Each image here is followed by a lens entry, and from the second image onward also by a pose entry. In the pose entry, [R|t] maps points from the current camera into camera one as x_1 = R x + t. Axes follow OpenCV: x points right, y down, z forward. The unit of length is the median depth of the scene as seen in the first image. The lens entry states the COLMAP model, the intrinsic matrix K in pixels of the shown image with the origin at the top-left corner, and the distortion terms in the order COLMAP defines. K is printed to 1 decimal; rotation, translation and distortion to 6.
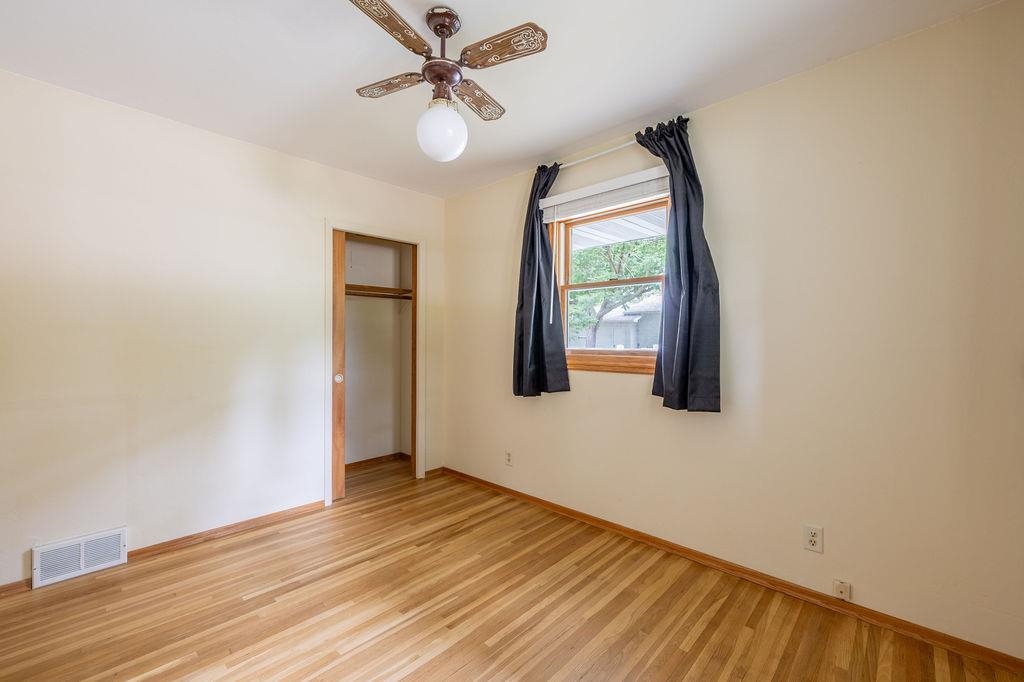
lens RADIAL K [[431.8, 0, 510.0], [0, 431.8, 338.3], [0, 0, 1]] dist [0.000784, 0.000291]
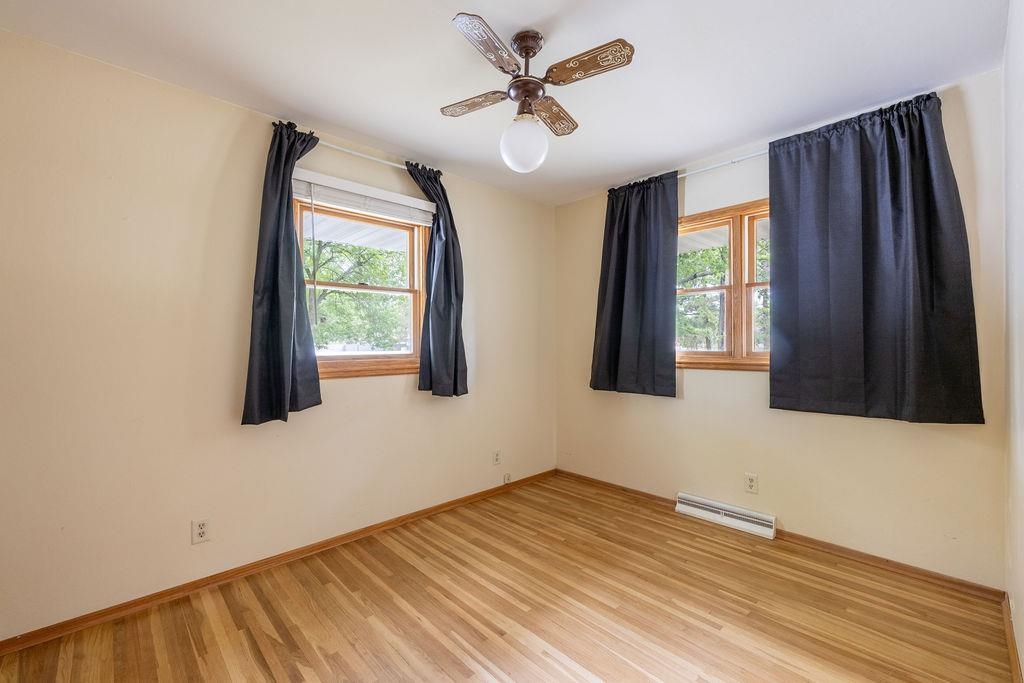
lens RADIAL K [[431.8, 0, 510.5], [0, 431.8, 338.9], [0, 0, 1]] dist [0.000784, 0.000291]
pose [[0.053735, 0.010051, 0.998505, -0.837904], [0.009834, 0.999896, -0.010595, 0.005679], [-0.998507, 0.010388, 0.053631, 0.685759]]
